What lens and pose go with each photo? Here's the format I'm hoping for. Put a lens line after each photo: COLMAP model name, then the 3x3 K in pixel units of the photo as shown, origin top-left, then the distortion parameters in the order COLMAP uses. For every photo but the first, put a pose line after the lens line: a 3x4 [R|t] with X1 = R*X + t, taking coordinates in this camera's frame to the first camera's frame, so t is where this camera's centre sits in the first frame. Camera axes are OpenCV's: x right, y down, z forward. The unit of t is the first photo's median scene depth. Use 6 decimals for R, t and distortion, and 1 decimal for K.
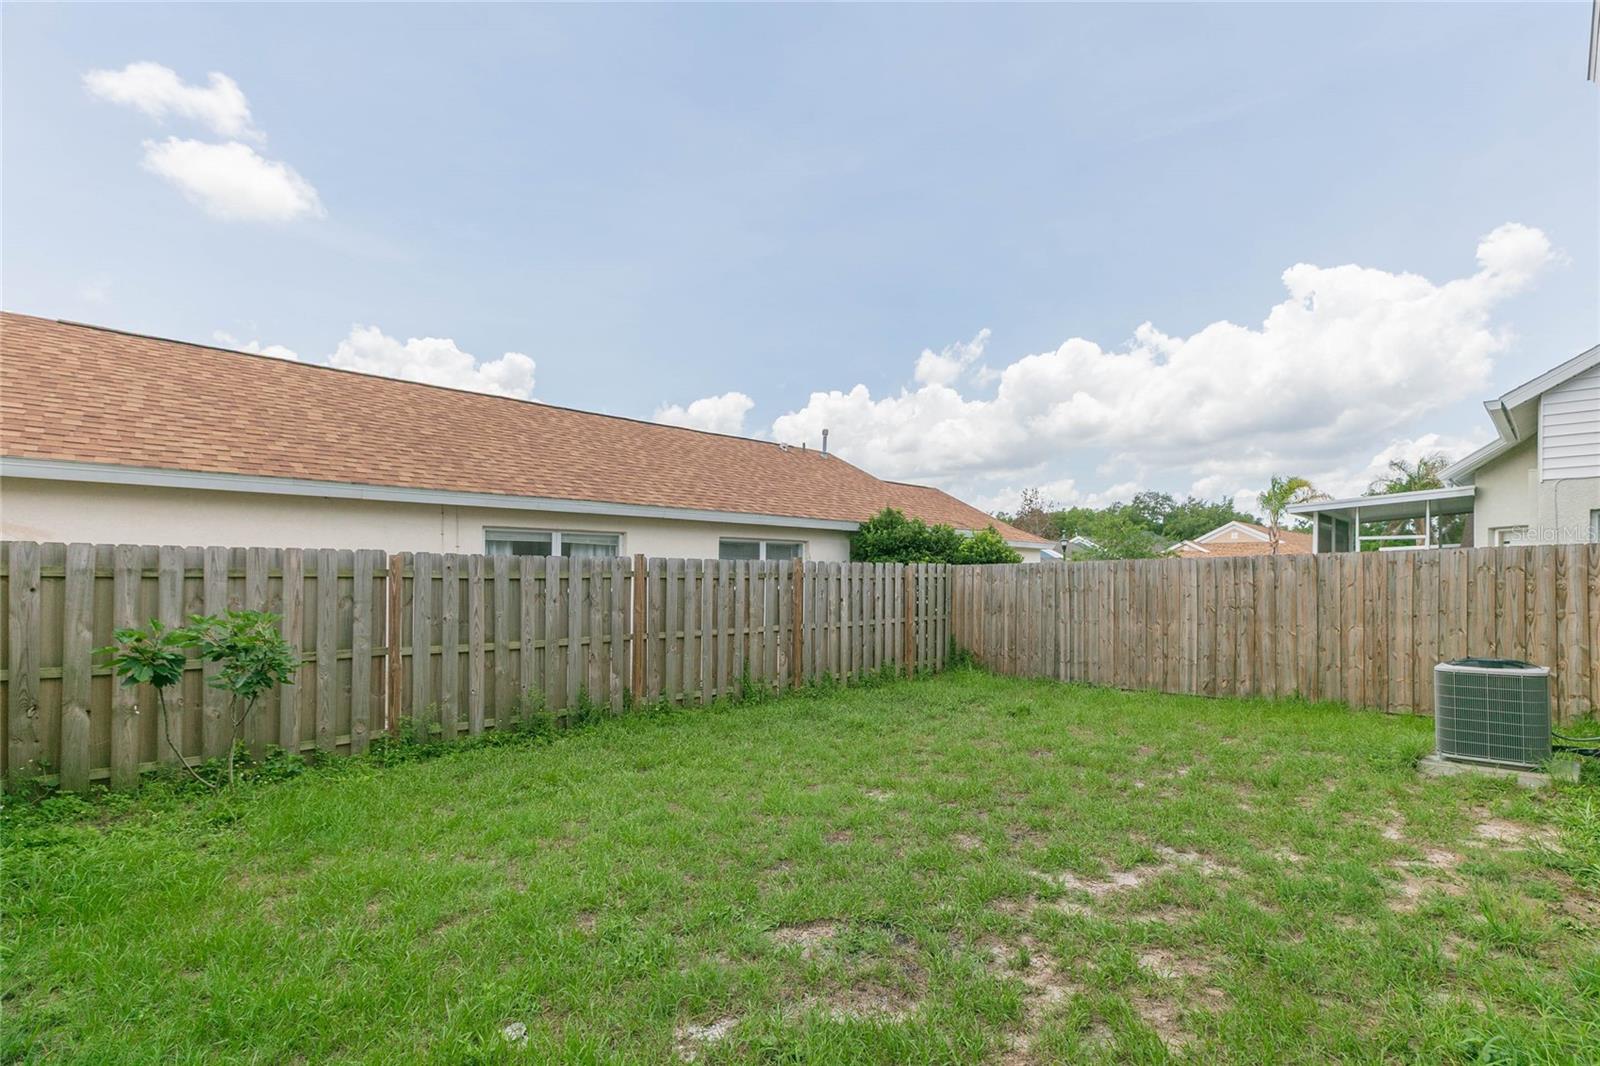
lens RADIAL K [[724.0, 0, 811.4], [0, 724.0, 581.0], [0, 0, 1]] dist [0.006514, -0.002448]
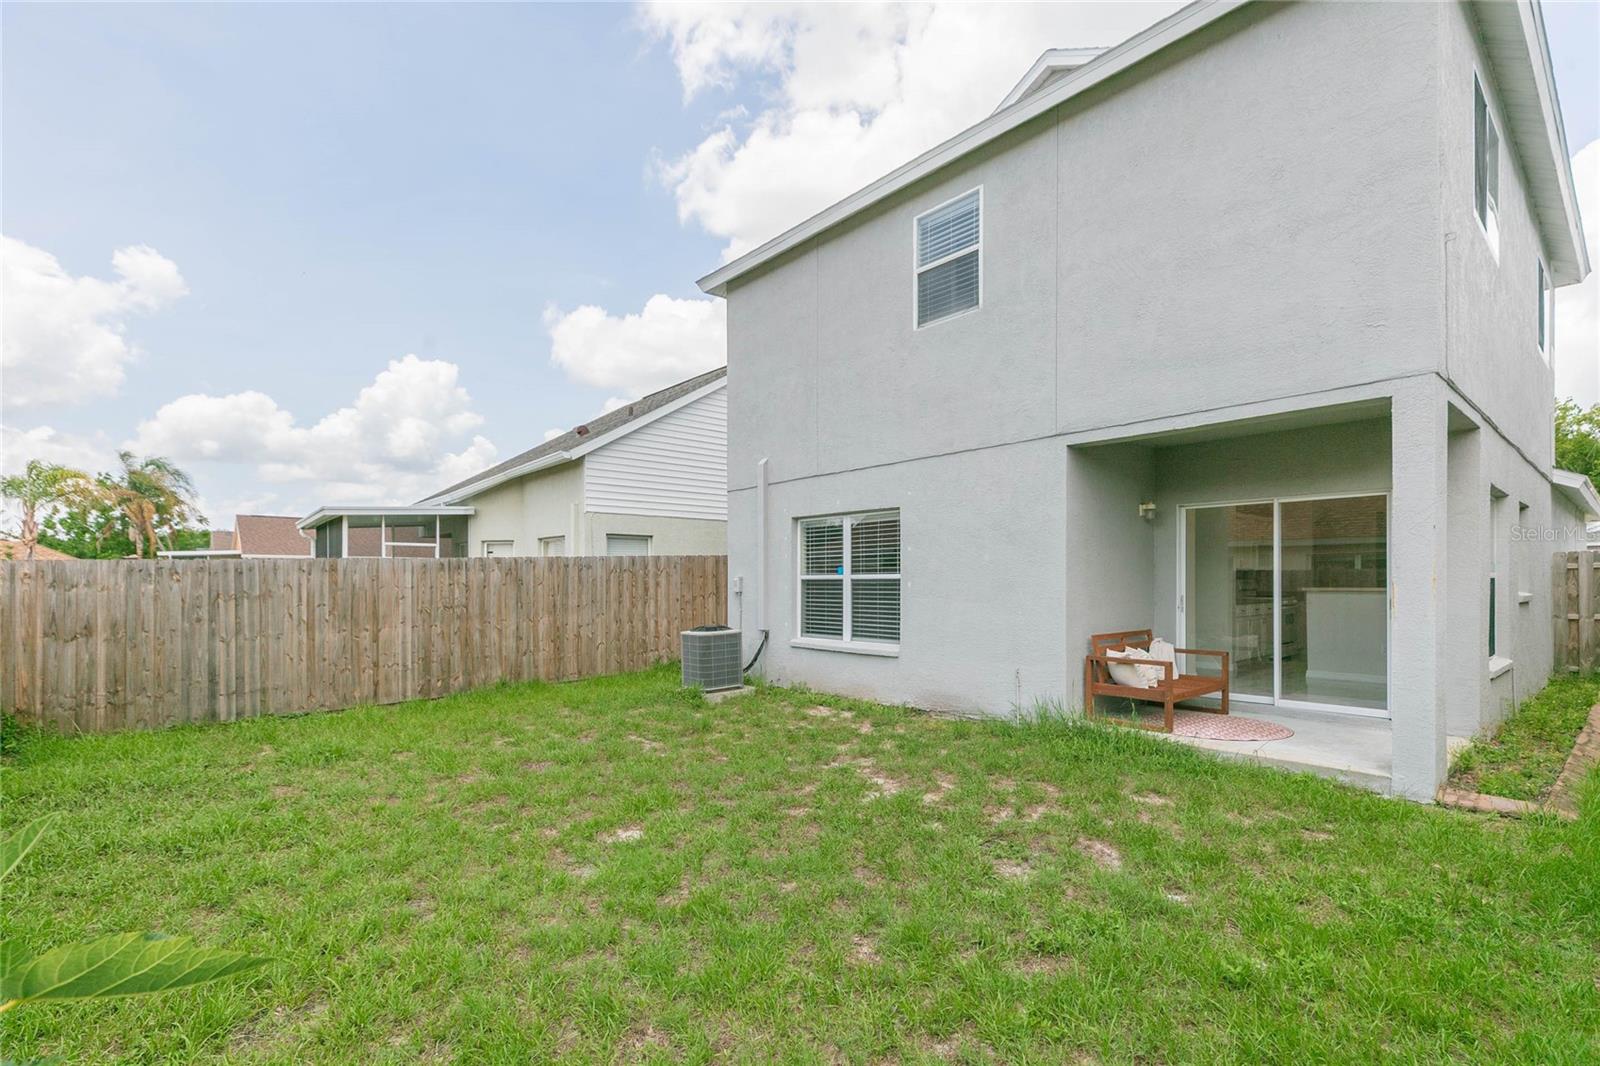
lens RADIAL K [[724.0, 0, 797.8], [0, 724.0, 535.7], [0, 0, 1]] dist [0.006514, -0.002448]
pose [[0.064367, 0.056404, 0.996331, -0.571745], [0.013938, 0.998253, -0.057413, 0.000468], [-0.997829, 0.017582, 0.063469, 0.575923]]
